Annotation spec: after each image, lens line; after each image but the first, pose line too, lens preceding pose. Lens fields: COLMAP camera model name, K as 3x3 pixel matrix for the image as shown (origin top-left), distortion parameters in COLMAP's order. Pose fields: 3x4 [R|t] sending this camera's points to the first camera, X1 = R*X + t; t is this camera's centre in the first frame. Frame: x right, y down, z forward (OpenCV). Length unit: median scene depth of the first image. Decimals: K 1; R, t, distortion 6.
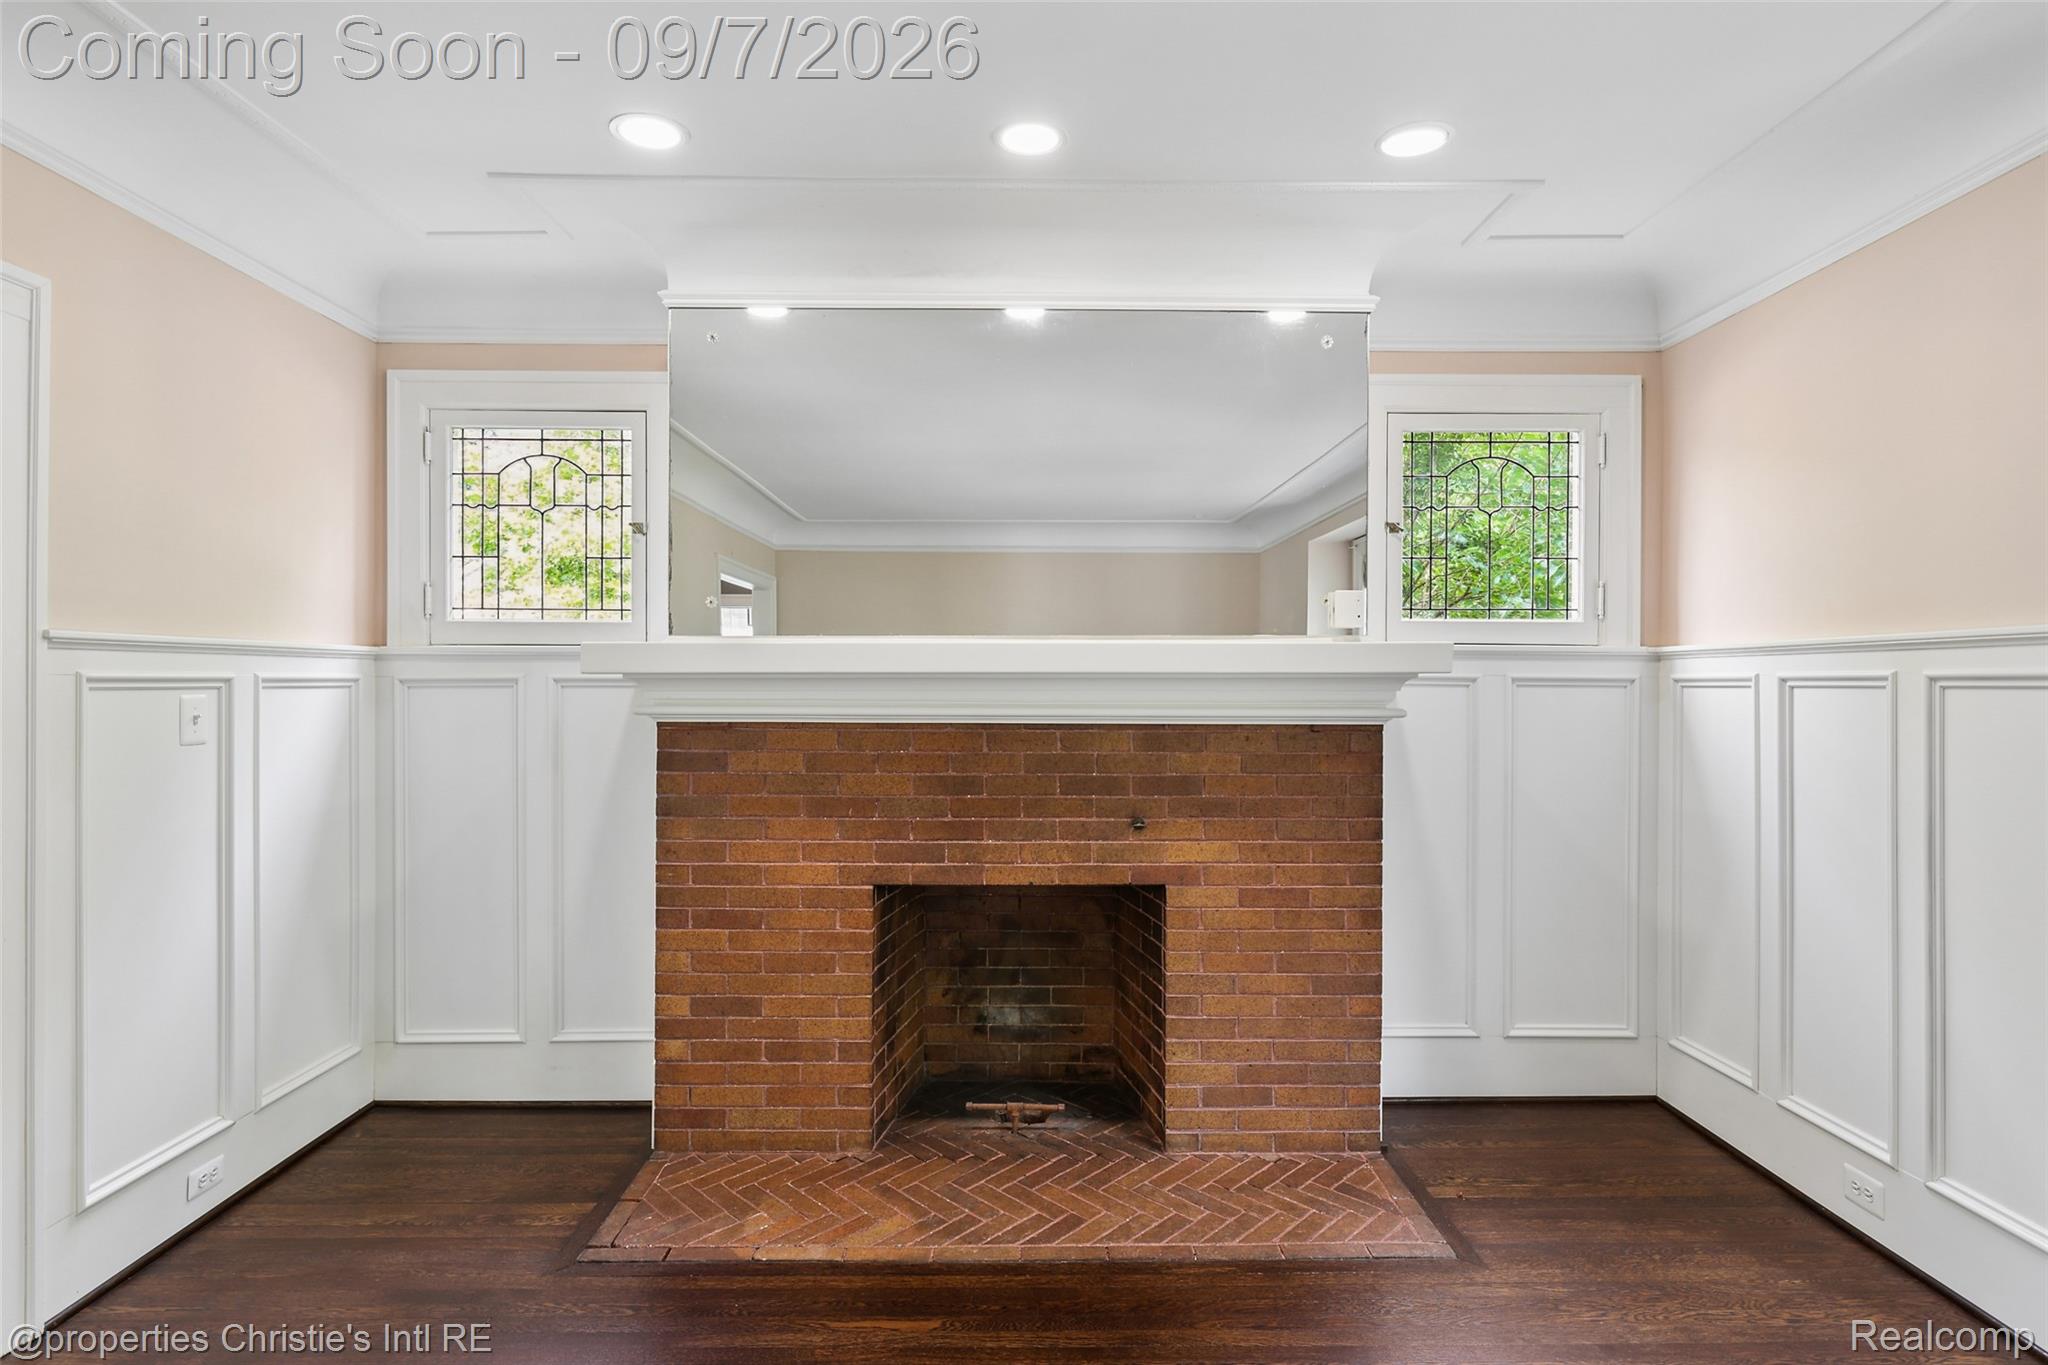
lens RADIAL K [[1052.7, 0, 1023.1], [0, 1052.7, 683.7], [0, 0, 1]] dist [0.003431, -0.003498]
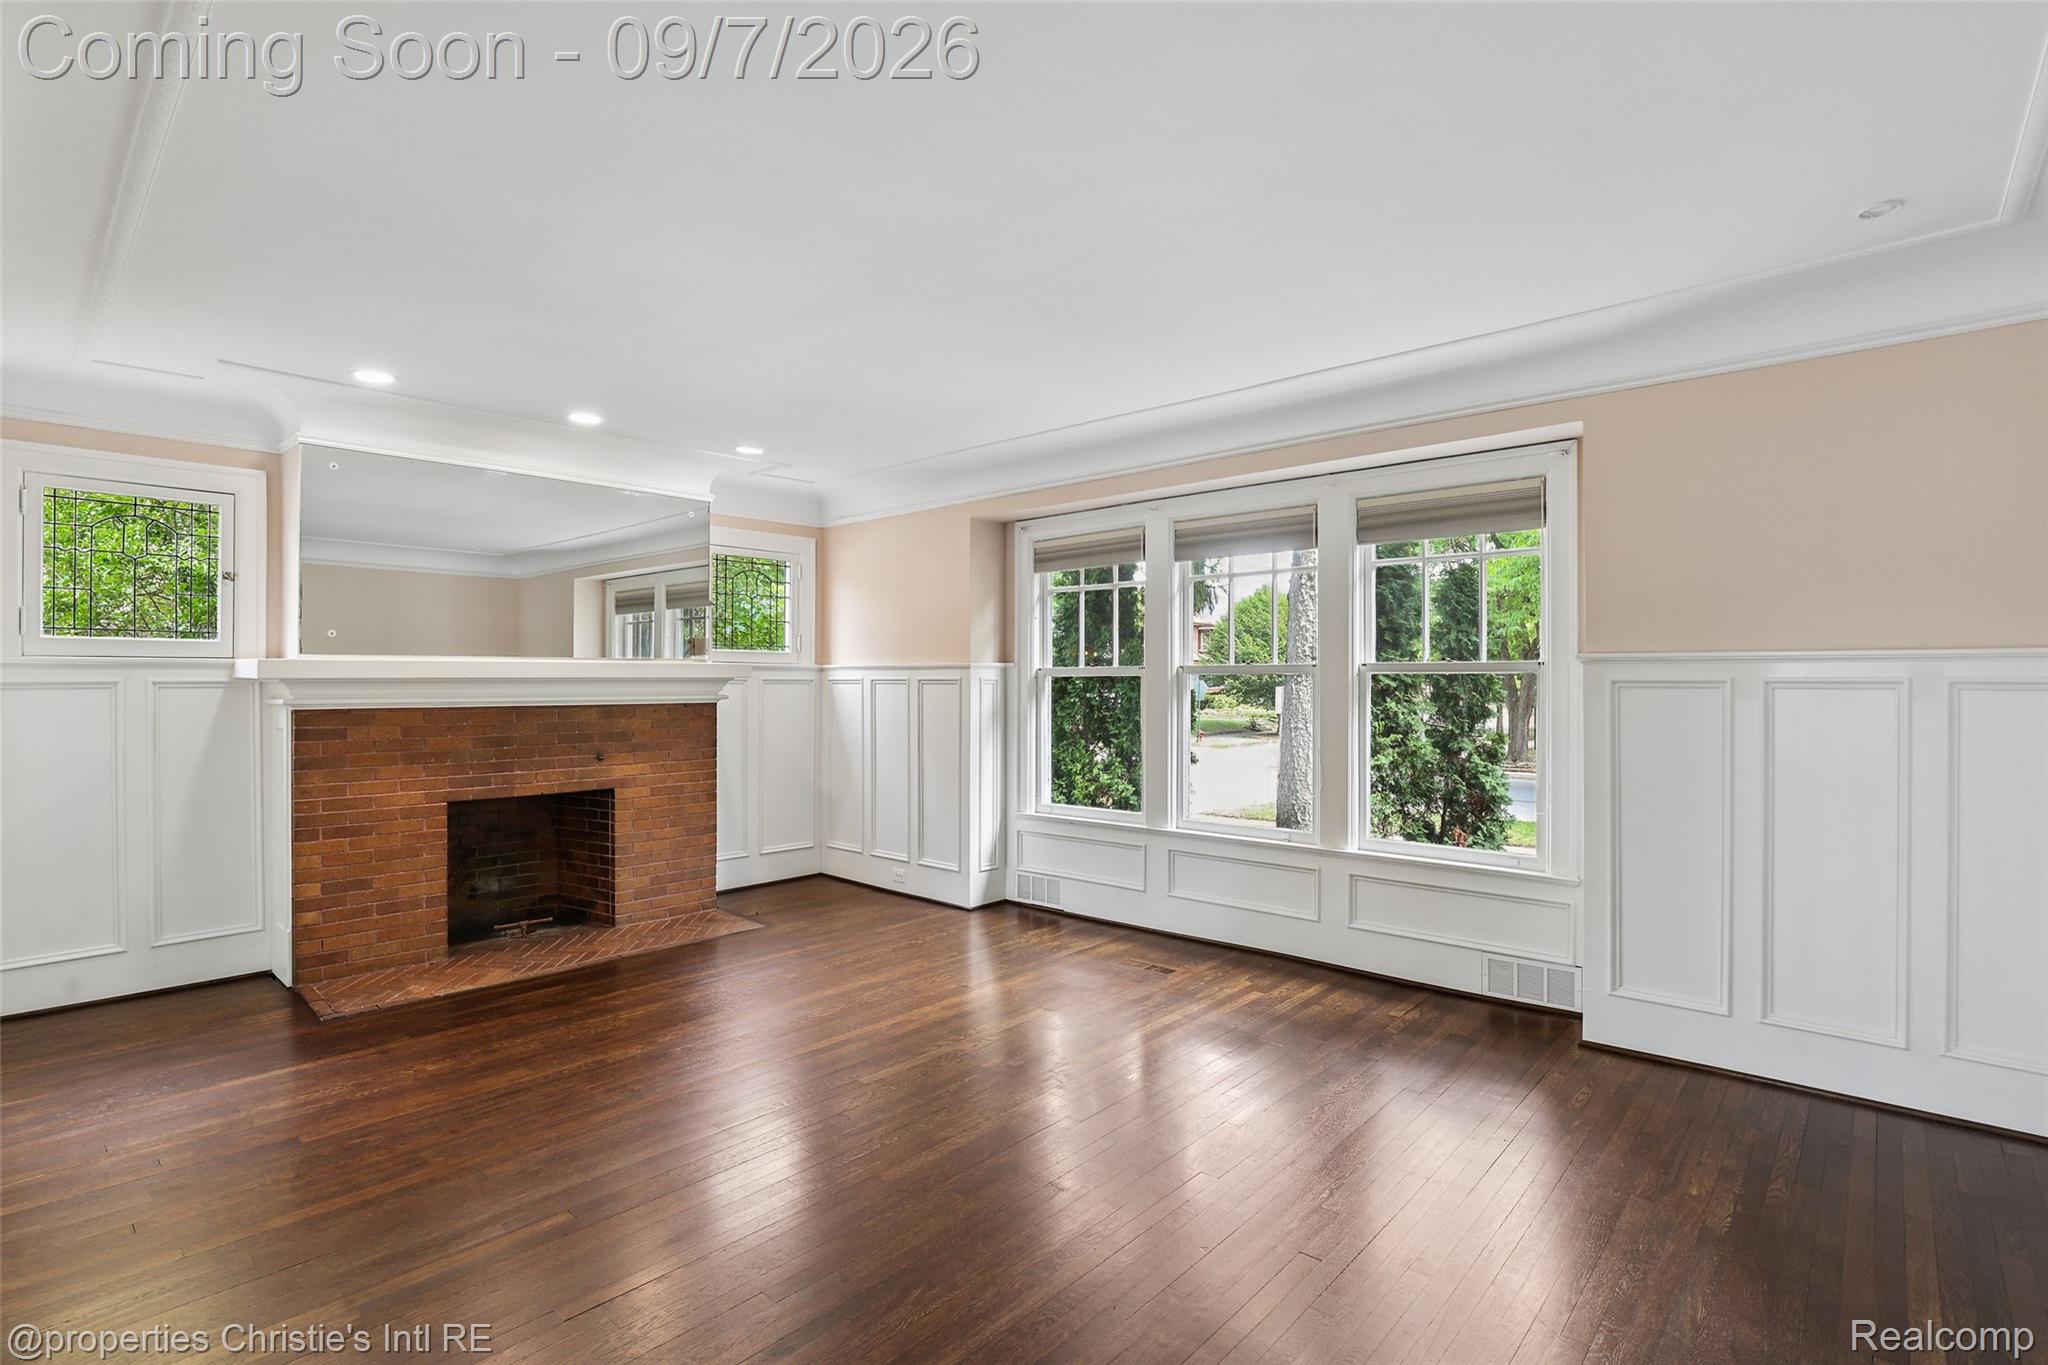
lens RADIAL K [[990.3, 0, 1028.9], [0, 990.3, 680.2], [0, 0, 1]] dist [0.003542, -0.001008]
pose [[0.676754, -0.002800, 0.736204, -0.682066], [0.001099, 0.999995, 0.002793, -0.009954], [-0.736208, -0.001081, 0.676754, -0.775262]]
